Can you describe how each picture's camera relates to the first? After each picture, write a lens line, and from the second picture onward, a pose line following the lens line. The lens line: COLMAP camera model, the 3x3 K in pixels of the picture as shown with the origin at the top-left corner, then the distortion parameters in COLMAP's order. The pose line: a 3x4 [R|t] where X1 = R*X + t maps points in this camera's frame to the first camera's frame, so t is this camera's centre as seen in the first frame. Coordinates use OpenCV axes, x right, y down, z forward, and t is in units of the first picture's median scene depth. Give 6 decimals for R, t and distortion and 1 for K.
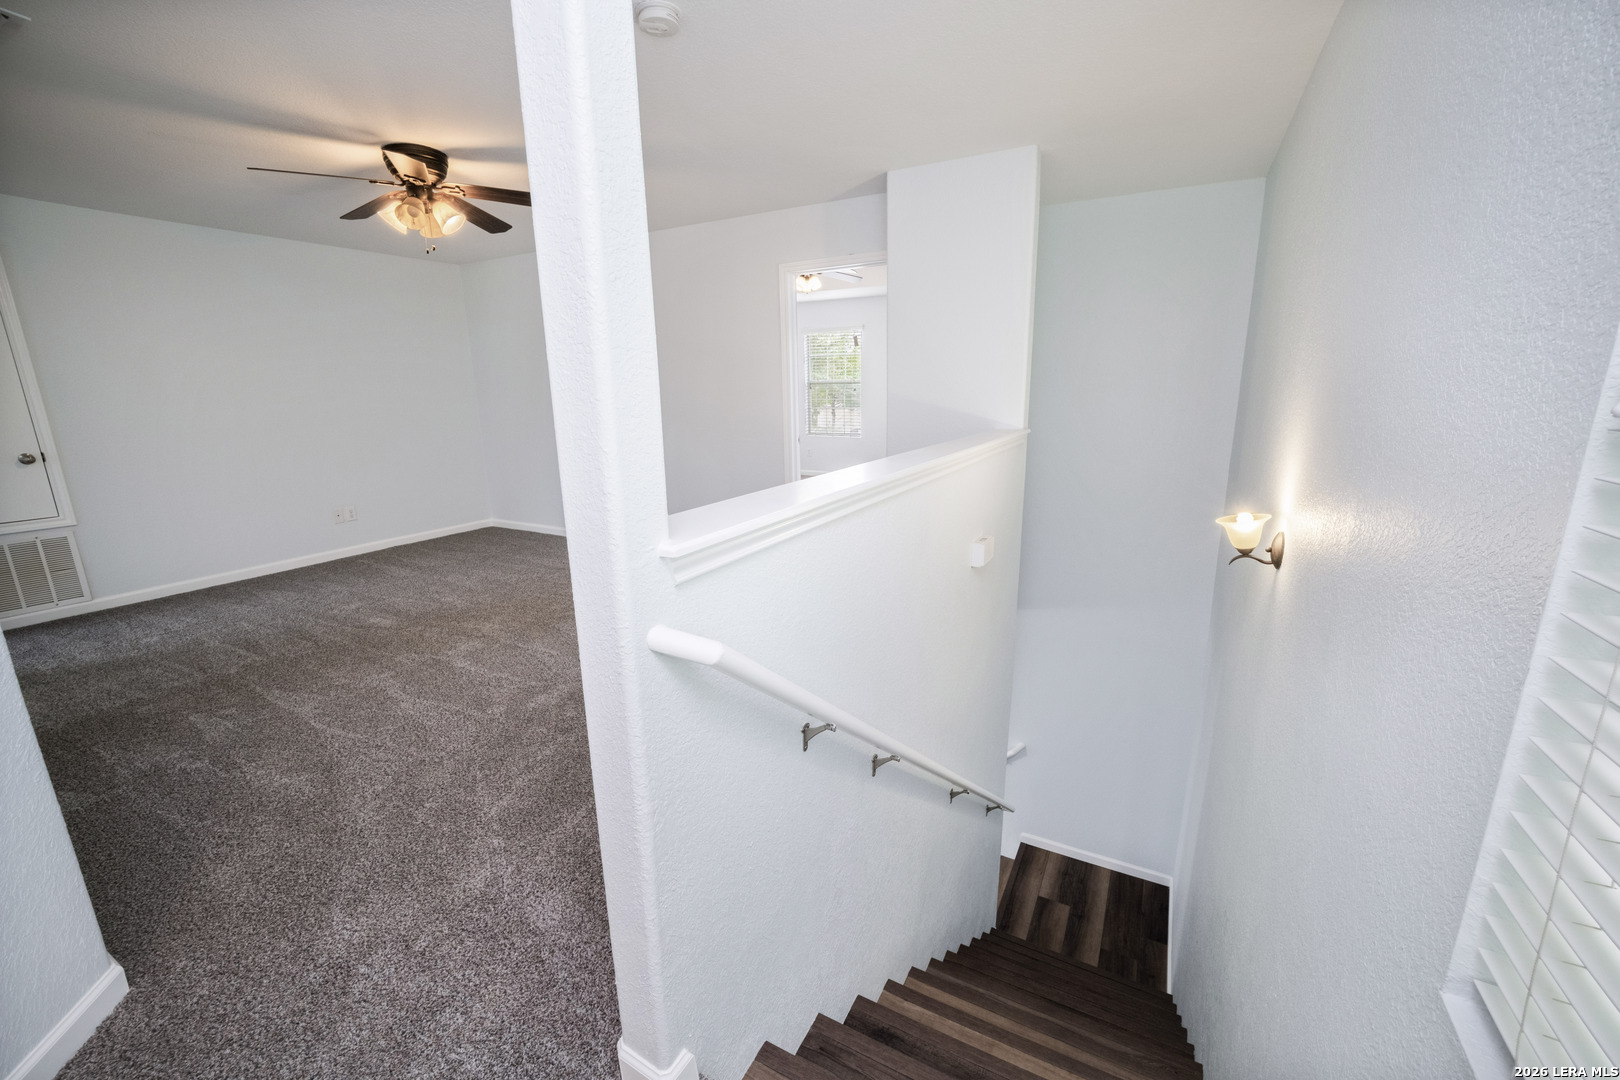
lens RADIAL K [[653.6, 0, 810.8], [0, 653.6, 543.2], [0, 0, 1]] dist [-0.023554, 0.004738]
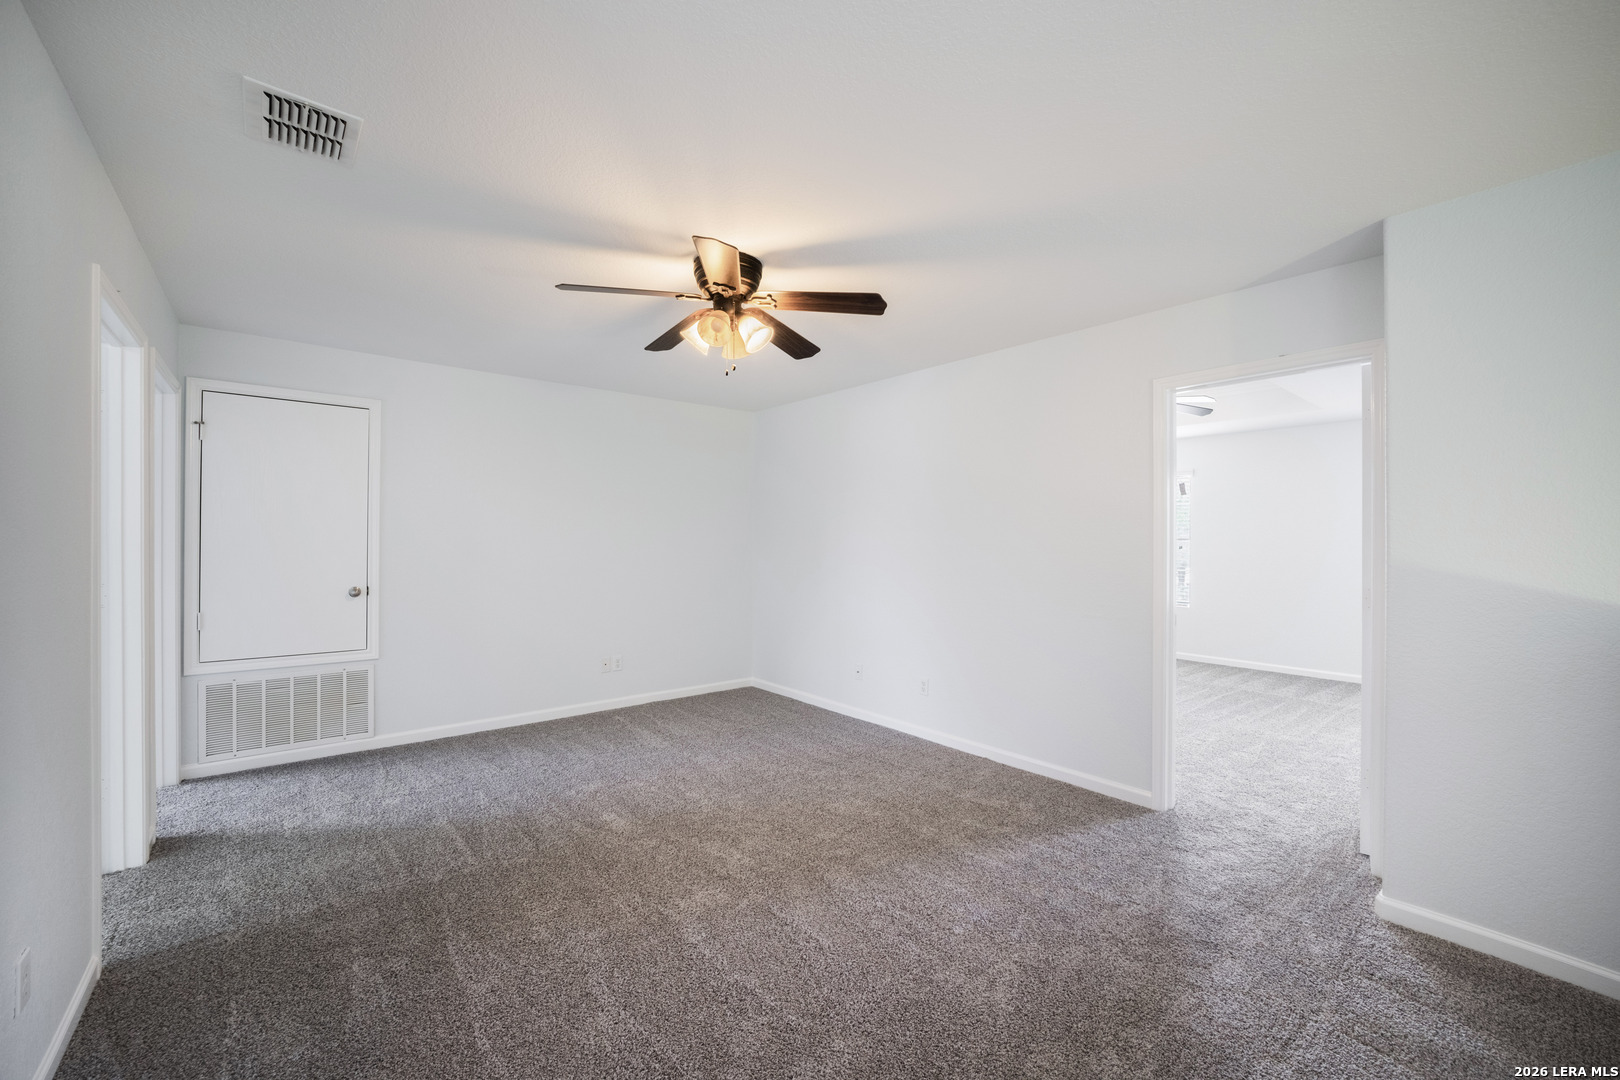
lens RADIAL K [[653.6, 0, 808.0], [0, 653.6, 538.1], [0, 0, 1]] dist [-0.023554, 0.004738]
pose [[0.930530, 0.019724, -0.365685, -0.180526], [-0.104612, 0.971258, -0.213811, -0.077205], [0.350957, 0.237212, 0.905847, 0.317832]]
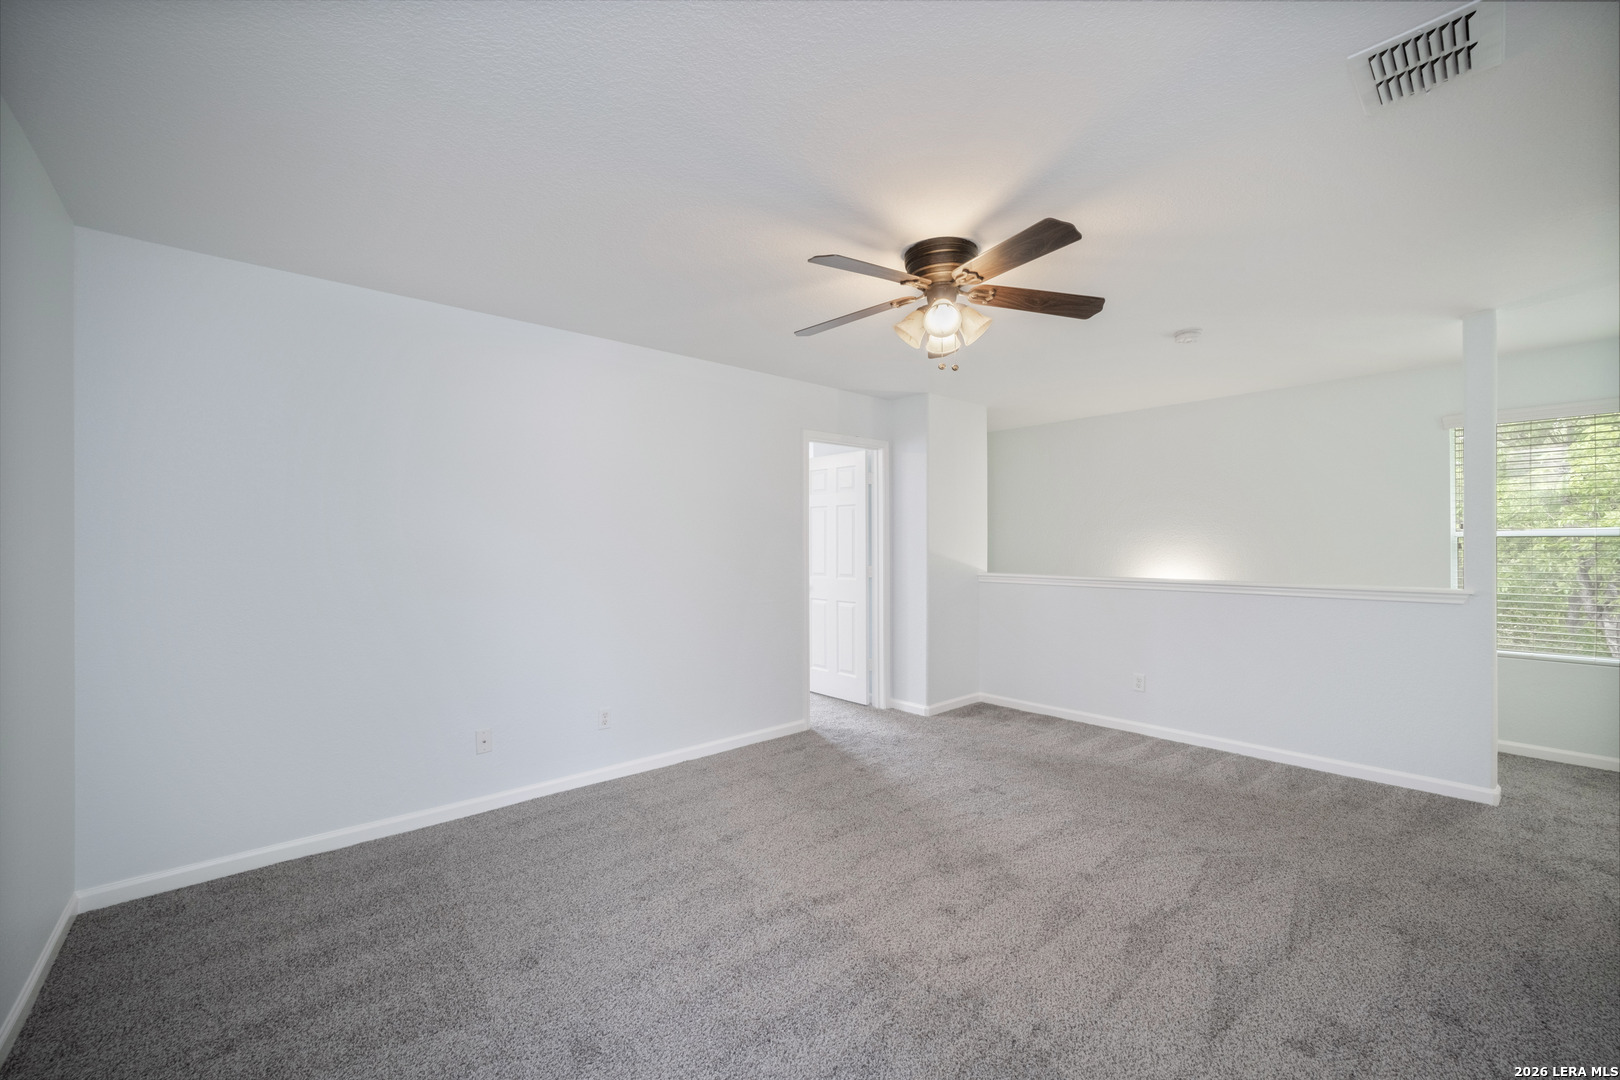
lens RADIAL K [[653.6, 0, 811.0], [0, 653.6, 540.8], [0, 0, 1]] dist [-0.023554, 0.004738]
pose [[0.327799, 0.018912, 0.944558, -1.357229], [0.218962, 0.971055, -0.095431, -0.201219], [-0.919023, 0.238105, 0.314170, 0.921922]]
